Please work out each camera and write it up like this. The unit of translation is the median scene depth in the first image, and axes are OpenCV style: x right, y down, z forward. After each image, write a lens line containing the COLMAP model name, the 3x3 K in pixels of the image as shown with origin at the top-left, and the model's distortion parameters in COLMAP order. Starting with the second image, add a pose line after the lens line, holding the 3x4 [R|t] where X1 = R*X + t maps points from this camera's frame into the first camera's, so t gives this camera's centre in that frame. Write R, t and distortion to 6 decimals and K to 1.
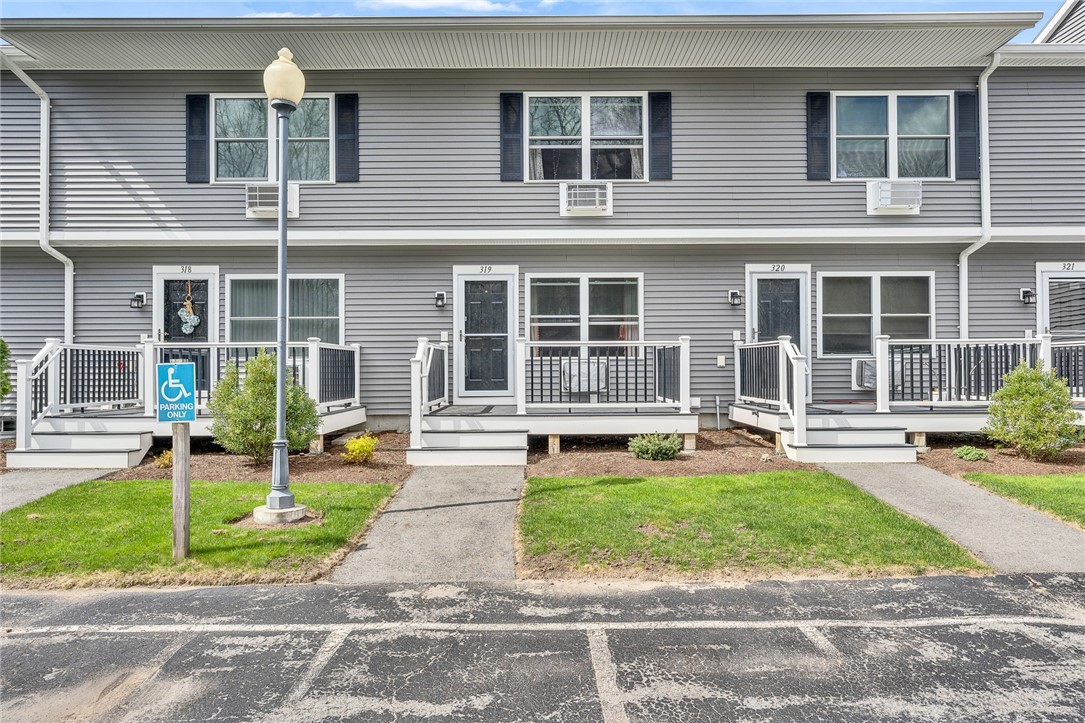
lens RADIAL K [[395.1, 0, 503.5], [0, 395.1, 361.5], [0, 0, 1]] dist [-0.002681, 0.000013]
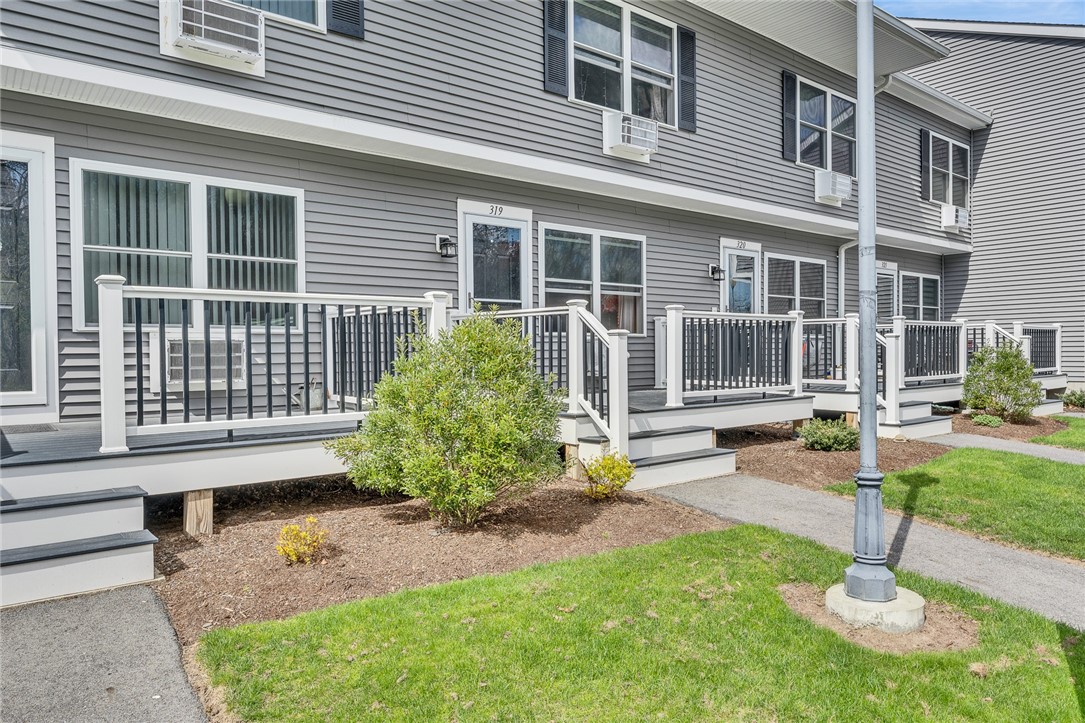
lens RADIAL K [[713.6, 0, 542.5], [0, 713.6, 361.5], [0, 0, 1]] dist [-0.004483, 0.001208]
pose [[0.775973, -0.014080, 0.630610, -0.755533], [0.002439, 0.999810, 0.019322, 0.004202], [-0.630762, -0.013455, 0.775860, -0.004593]]
